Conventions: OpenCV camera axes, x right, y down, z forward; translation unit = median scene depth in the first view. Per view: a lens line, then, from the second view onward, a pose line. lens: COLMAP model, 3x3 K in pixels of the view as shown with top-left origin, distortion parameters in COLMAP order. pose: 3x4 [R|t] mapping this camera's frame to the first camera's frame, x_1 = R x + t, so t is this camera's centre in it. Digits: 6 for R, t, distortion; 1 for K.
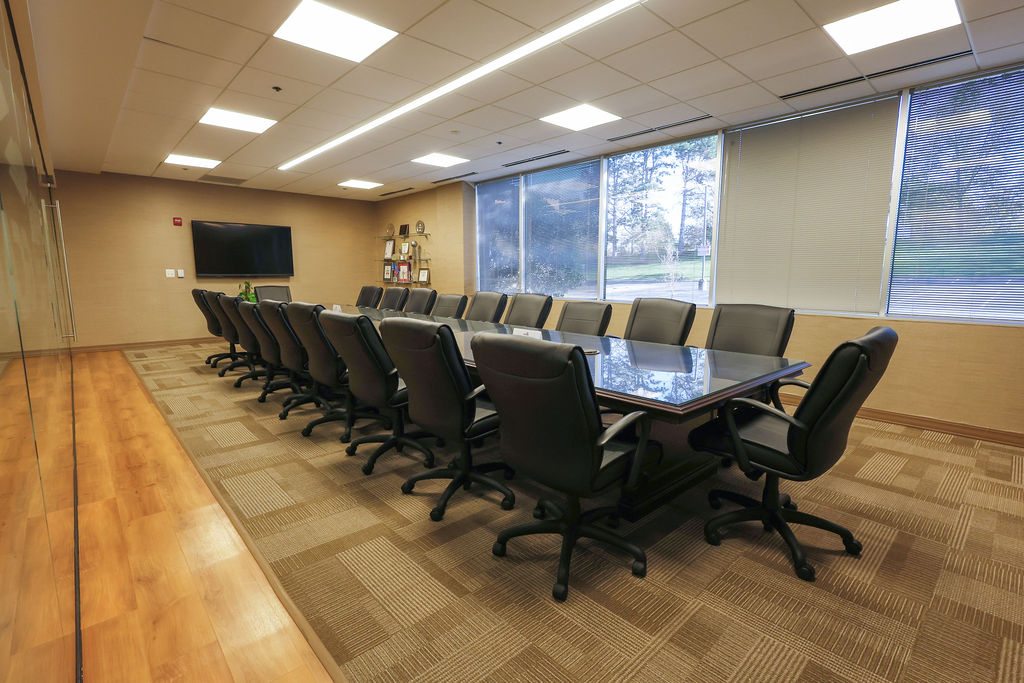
lens RADIAL K [[478.1, 0, 514.1], [0, 478.1, 340.3], [0, 0, 1]] dist [0.005118, 0.000035]
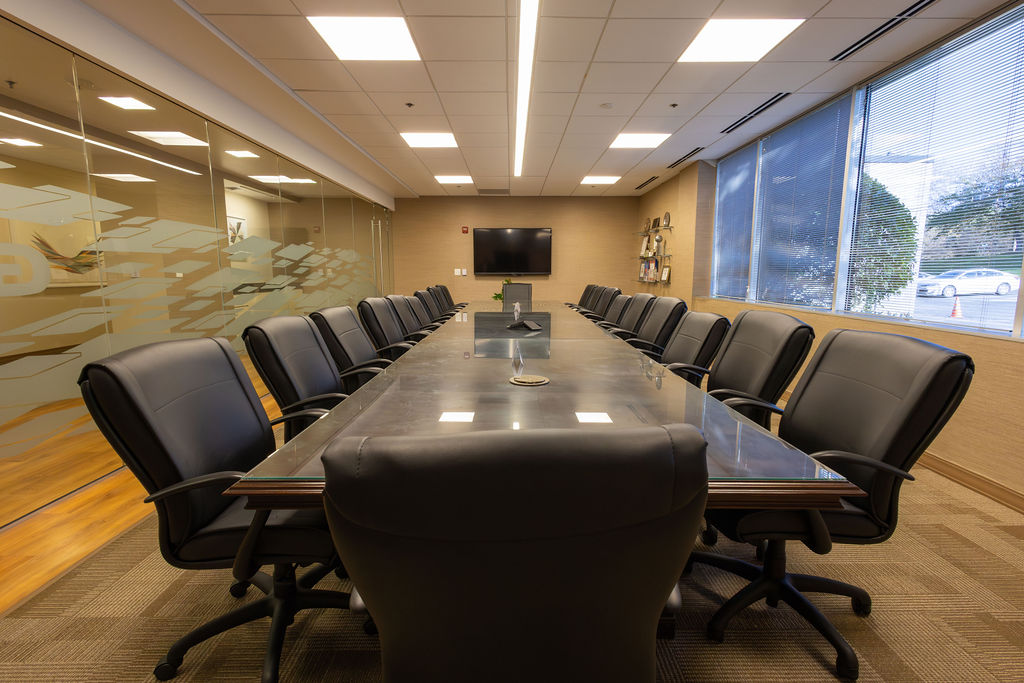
lens RADIAL K [[478.1, 0, 516.5], [0, 478.1, 342.9], [0, 0, 1]] dist [0.005118, 0.000035]
pose [[0.749176, 0.095578, -0.655439, 0.202795], [-0.089297, 0.995075, 0.043037, -0.021451], [0.656324, 0.026286, 0.754021, 0.151295]]
